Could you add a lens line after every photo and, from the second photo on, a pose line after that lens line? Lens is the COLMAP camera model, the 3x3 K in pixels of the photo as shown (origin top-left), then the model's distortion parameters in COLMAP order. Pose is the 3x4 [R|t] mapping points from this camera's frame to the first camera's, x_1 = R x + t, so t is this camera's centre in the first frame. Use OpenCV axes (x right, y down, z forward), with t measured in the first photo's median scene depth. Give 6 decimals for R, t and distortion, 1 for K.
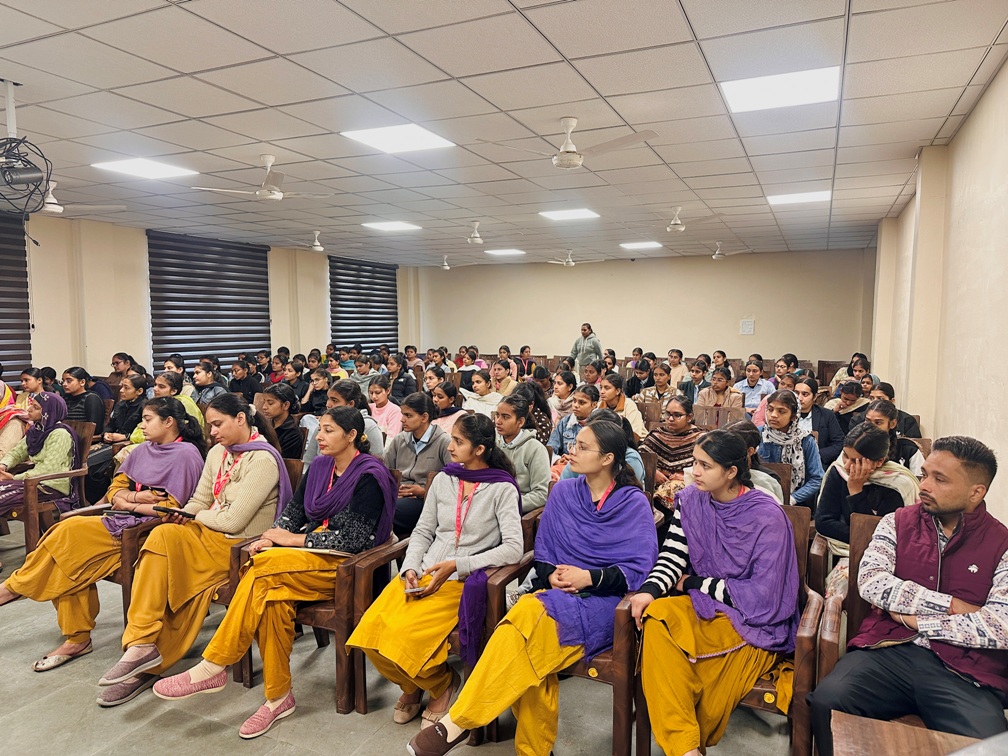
lens RADIAL K [[715.7, 0, 512.7], [0, 715.7, 370.0], [0, 0, 1]] dist [-0.010031, 0.002239]
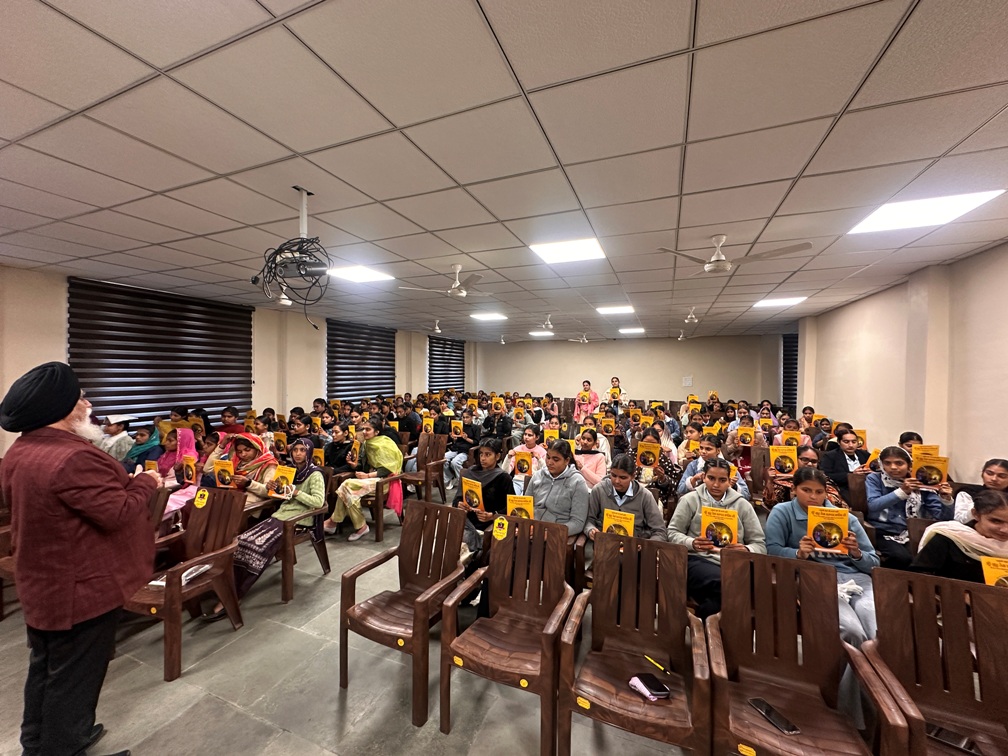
lens RADIAL K [[402.4, 0, 499.2], [0, 402.4, 373.9], [0, 0, 1]] dist [-0.008791, 0.000492]
pose [[0.999850, 0.005985, 0.016241, -0.176195], [-0.004980, 0.998112, -0.061219, -0.029886], [-0.016577, 0.061129, 0.997992, 0.158556]]
